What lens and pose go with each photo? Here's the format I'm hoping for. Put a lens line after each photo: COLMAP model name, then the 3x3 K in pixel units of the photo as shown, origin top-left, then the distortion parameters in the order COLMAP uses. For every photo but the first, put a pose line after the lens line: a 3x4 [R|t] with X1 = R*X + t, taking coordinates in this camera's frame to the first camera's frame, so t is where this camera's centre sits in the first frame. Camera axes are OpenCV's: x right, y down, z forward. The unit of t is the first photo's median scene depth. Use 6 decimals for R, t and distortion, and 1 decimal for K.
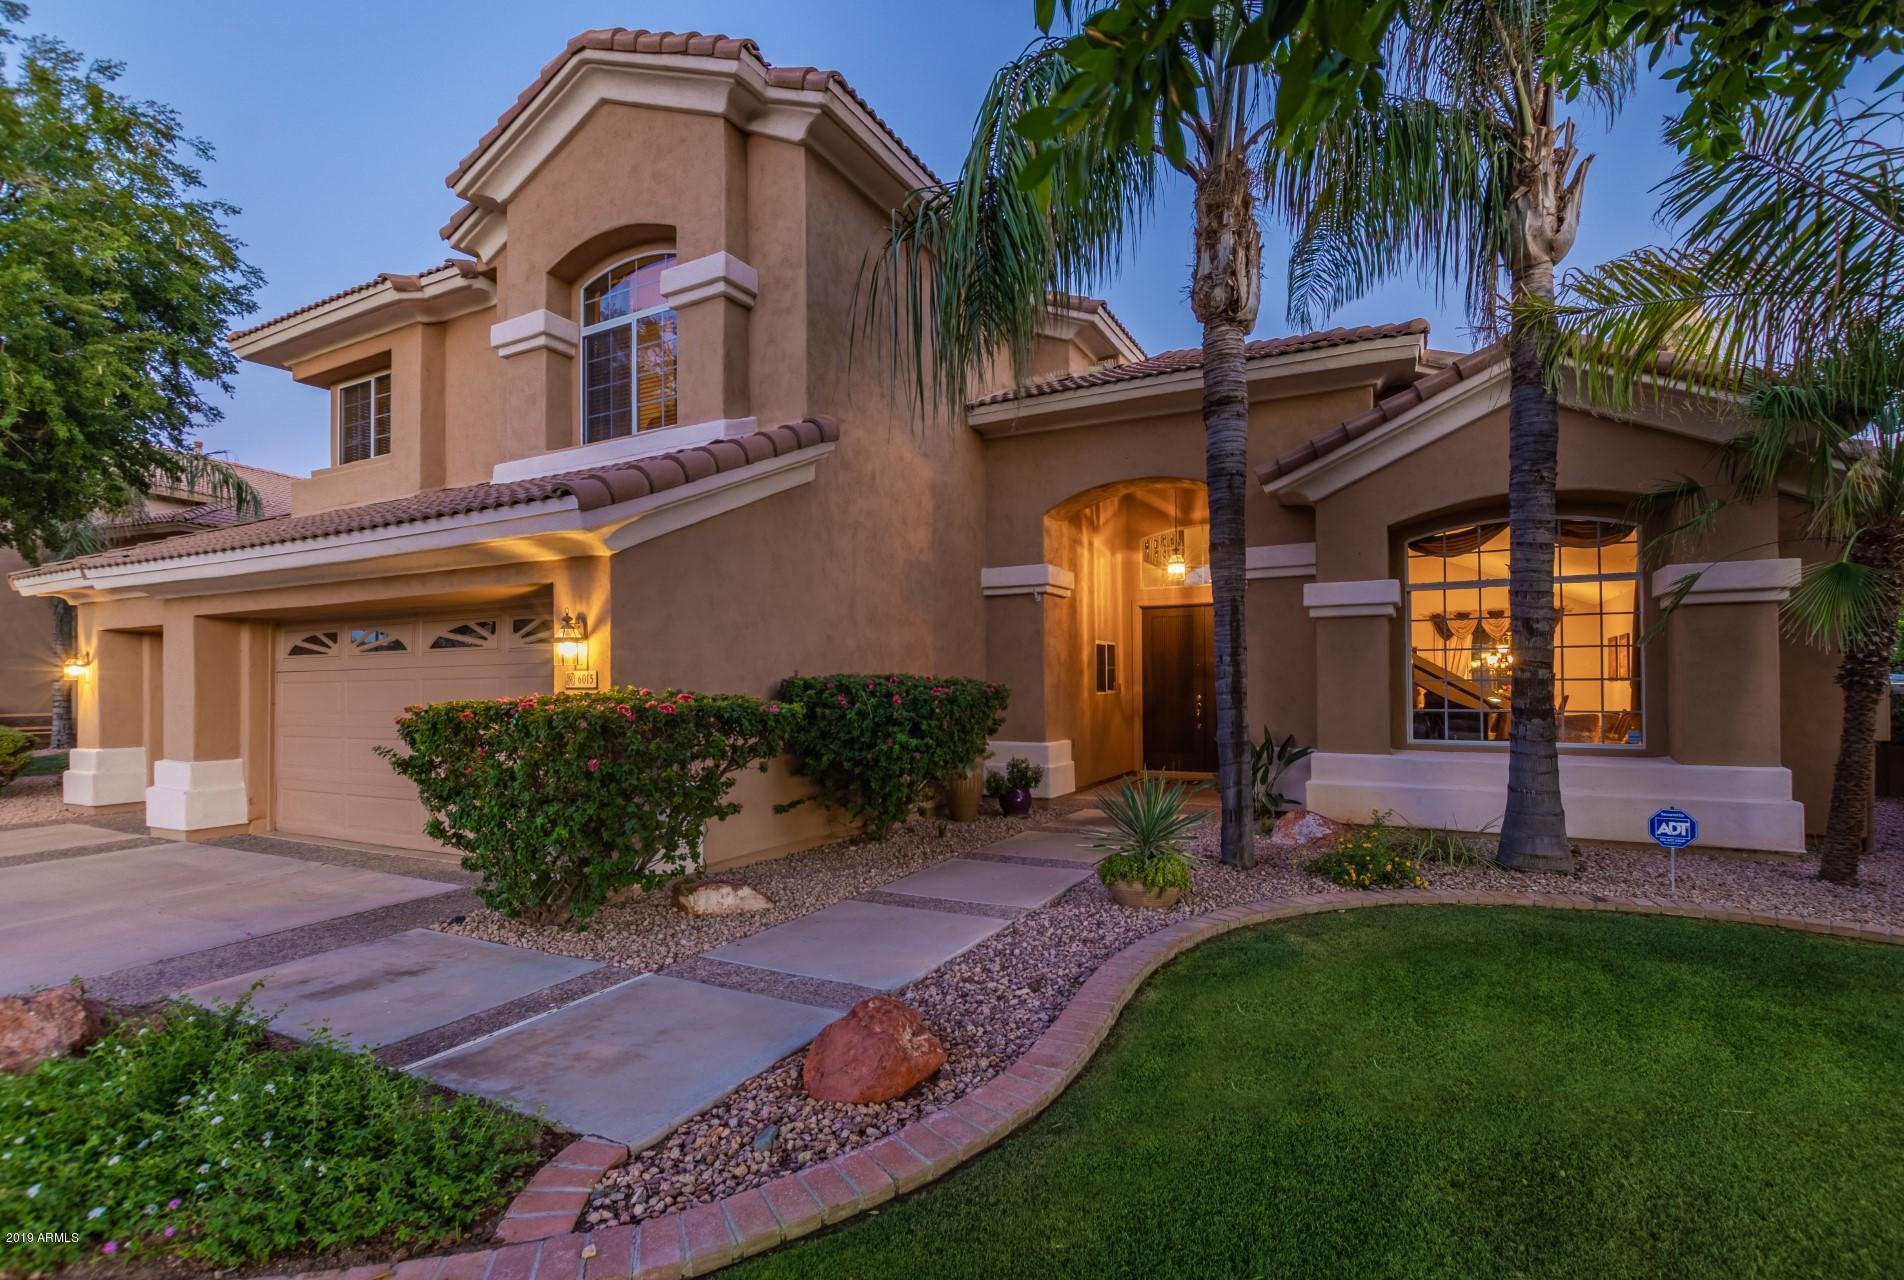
lens RADIAL K [[871.3, 0, 947.7], [0, 871.3, 666.6], [0, 0, 1]] dist [-0.000711, -0.000061]
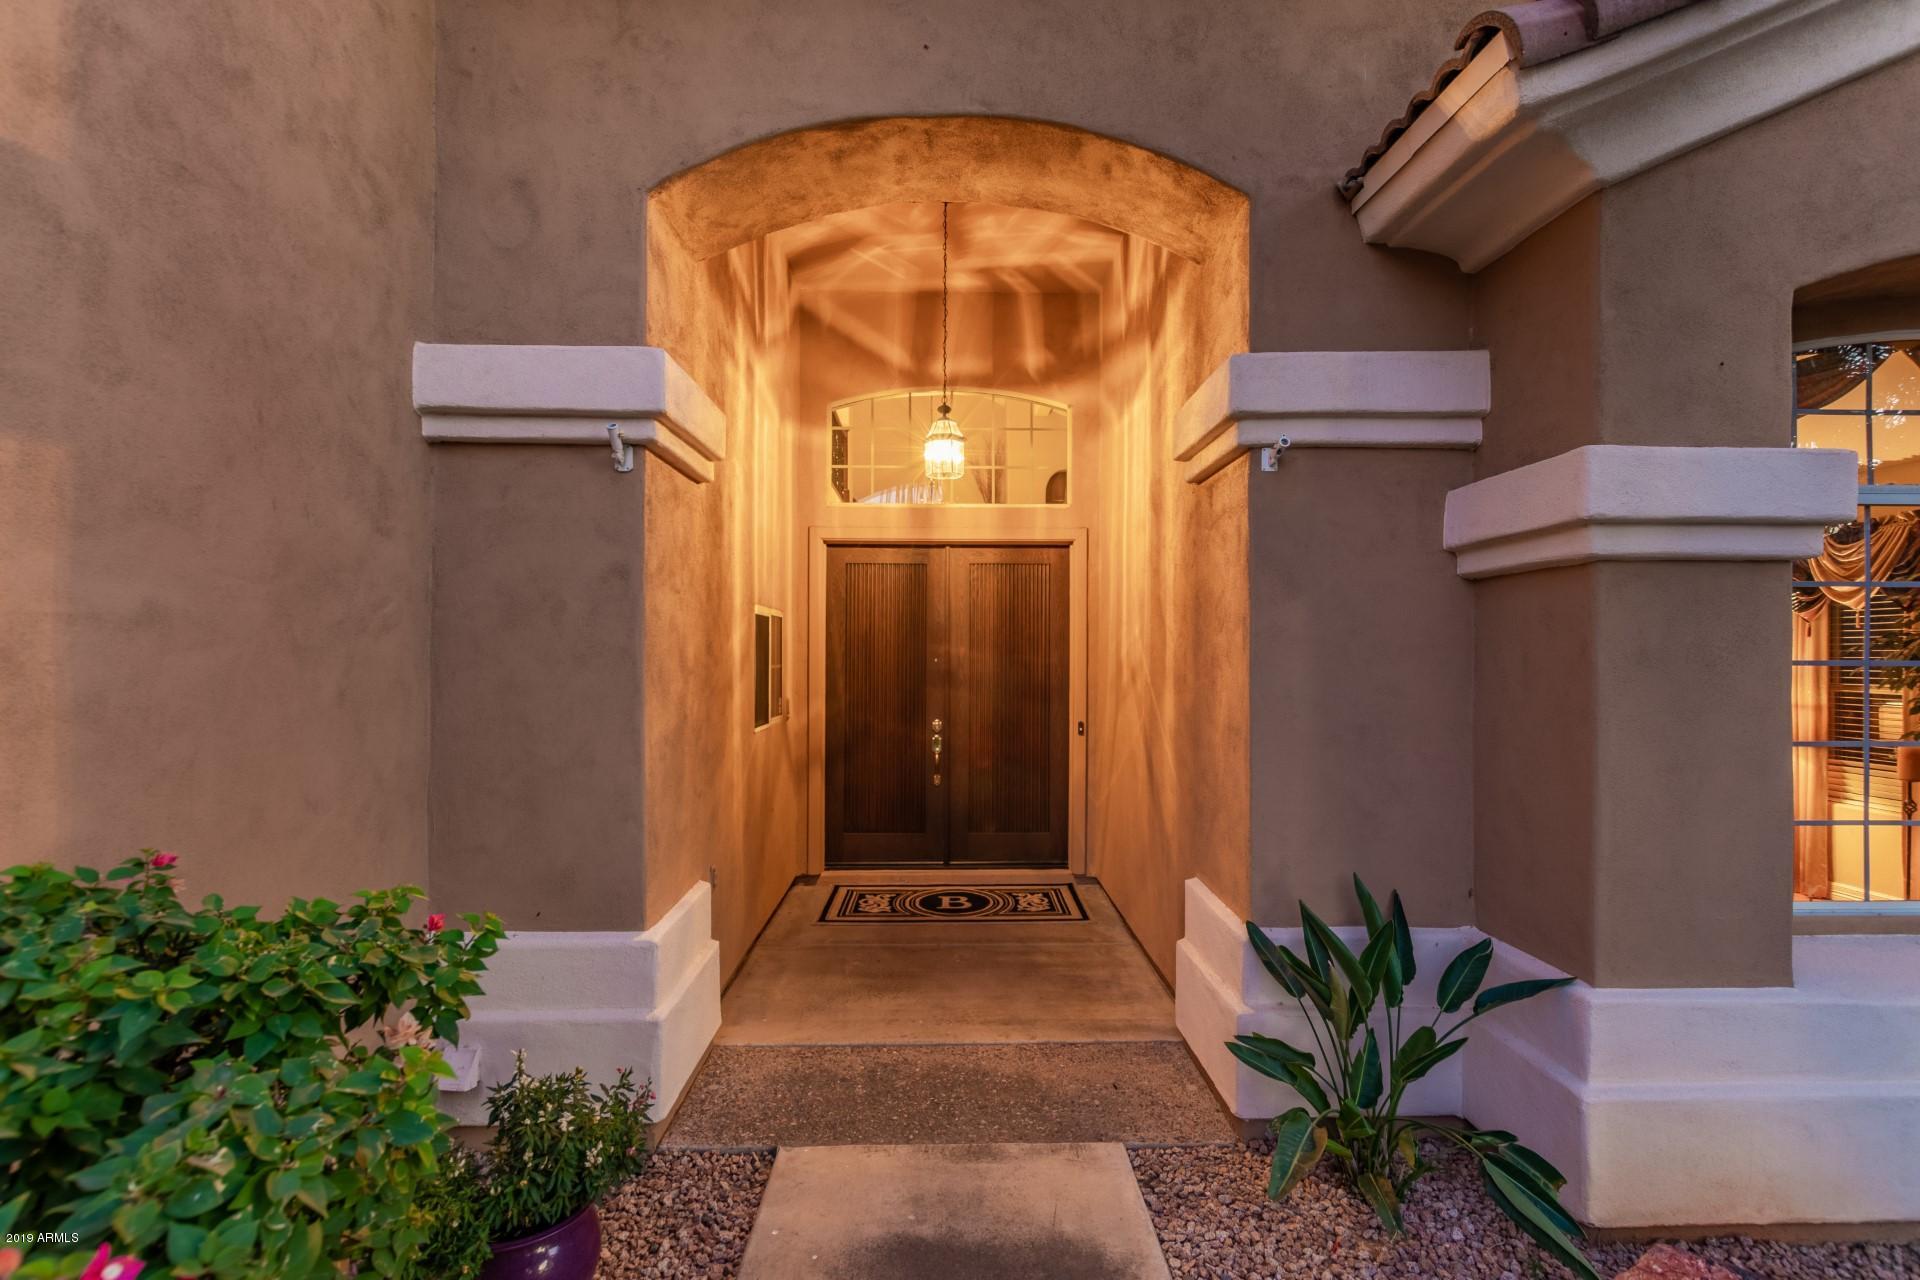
lens RADIAL K [[871.8, 0, 965.4], [0, 871.8, 647.8], [0, 0, 1]] dist [0.003325, -0.001579]
pose [[0.865612, 0.013434, 0.500535, 0.059320], [-0.020635, 0.999748, 0.008853, -0.019442], [-0.500290, -0.017992, 0.865671, 0.729860]]
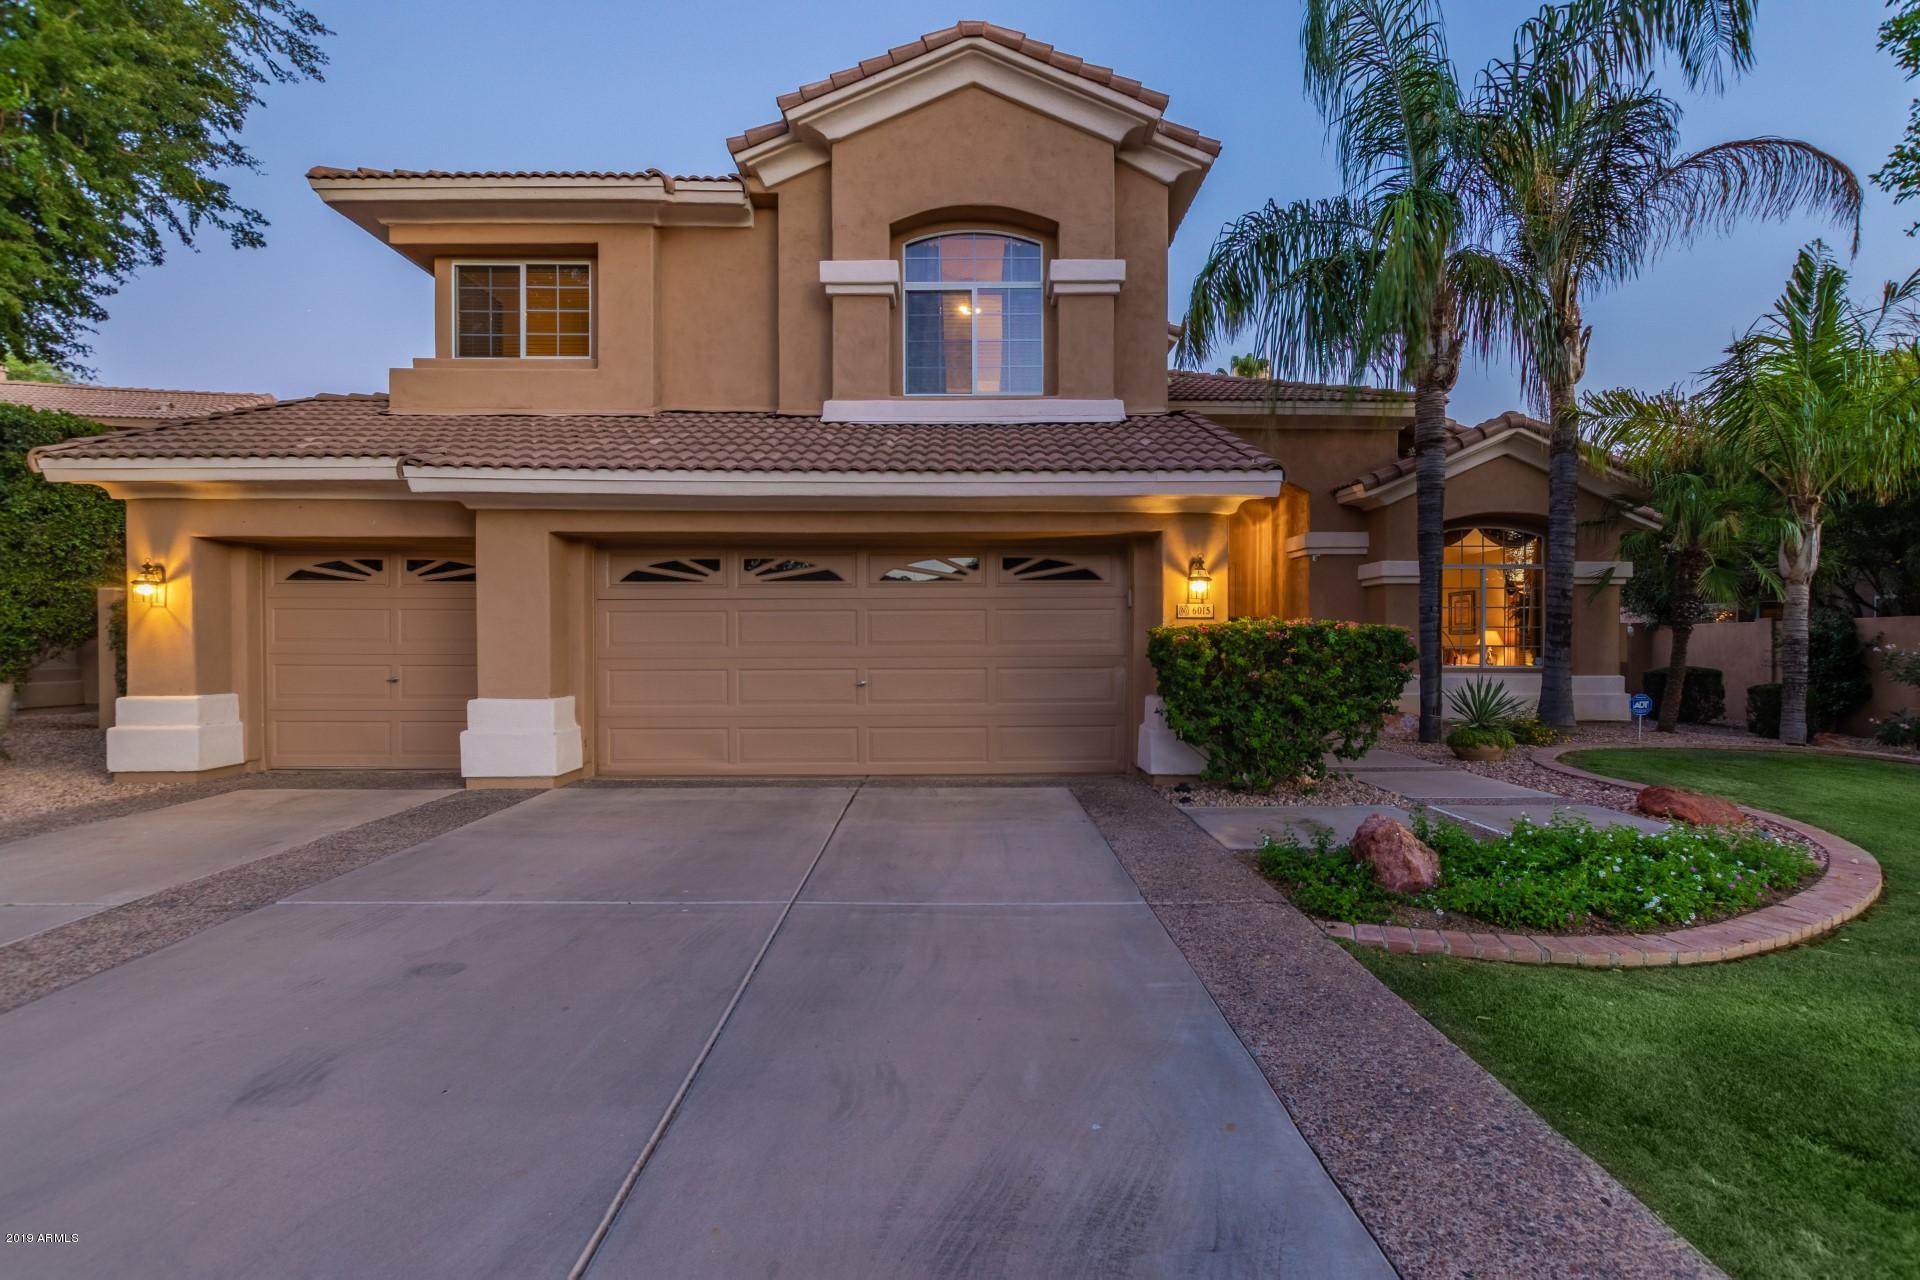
lens RADIAL K [[871.8, 0, 965.4], [0, 871.8, 647.8], [0, 0, 1]] dist [0.003325, -0.001579]
pose [[0.879553, 0.004820, 0.475777, -0.794630], [-0.013890, 0.999783, 0.015550, 0.033568], [-0.475598, -0.020286, 0.879429, 0.025555]]
